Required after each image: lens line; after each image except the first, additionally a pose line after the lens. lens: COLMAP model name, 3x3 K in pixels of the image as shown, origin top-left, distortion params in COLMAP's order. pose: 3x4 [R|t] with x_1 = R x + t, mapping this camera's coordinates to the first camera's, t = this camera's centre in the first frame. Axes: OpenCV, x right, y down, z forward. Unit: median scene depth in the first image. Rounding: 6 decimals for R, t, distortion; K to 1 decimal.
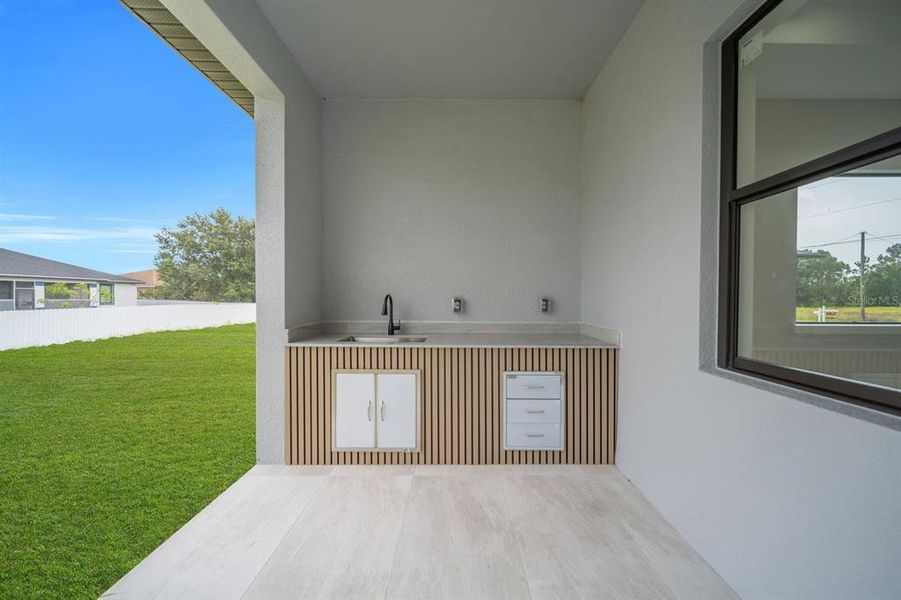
lens RADIAL K [[312.9, 0, 452.0], [0, 312.9, 301.0], [0, 0, 1]] dist [0.000975, 0.000027]
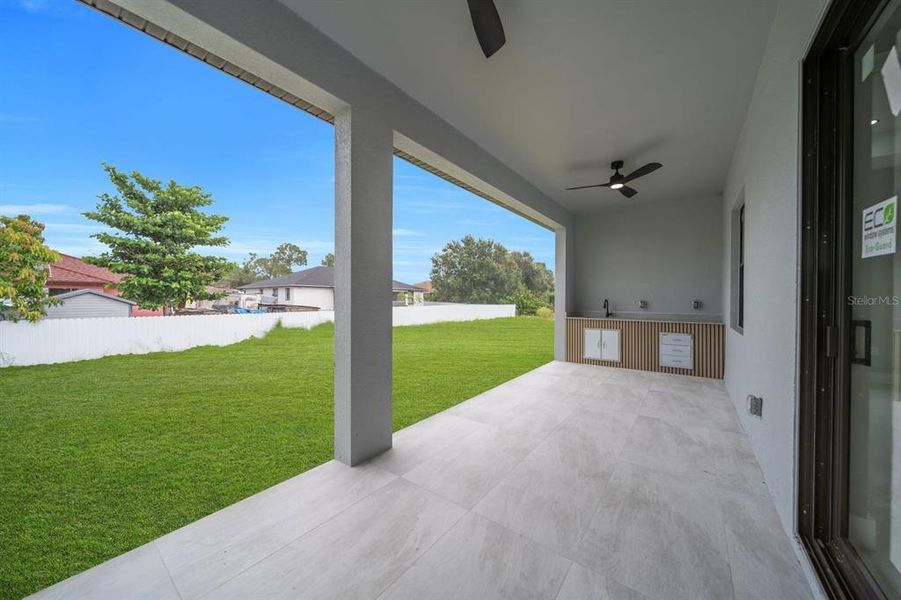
lens RADIAL K [[312.9, 0, 452.0], [0, 312.9, 301.0], [0, 0, 1]] dist [0.000975, 0.000027]
pose [[0.800532, 0.004966, -0.599269, 0.027741], [-0.011173, 0.999916, -0.006640, 0.002145], [0.599185, 0.012011, 0.800520, -0.158623]]
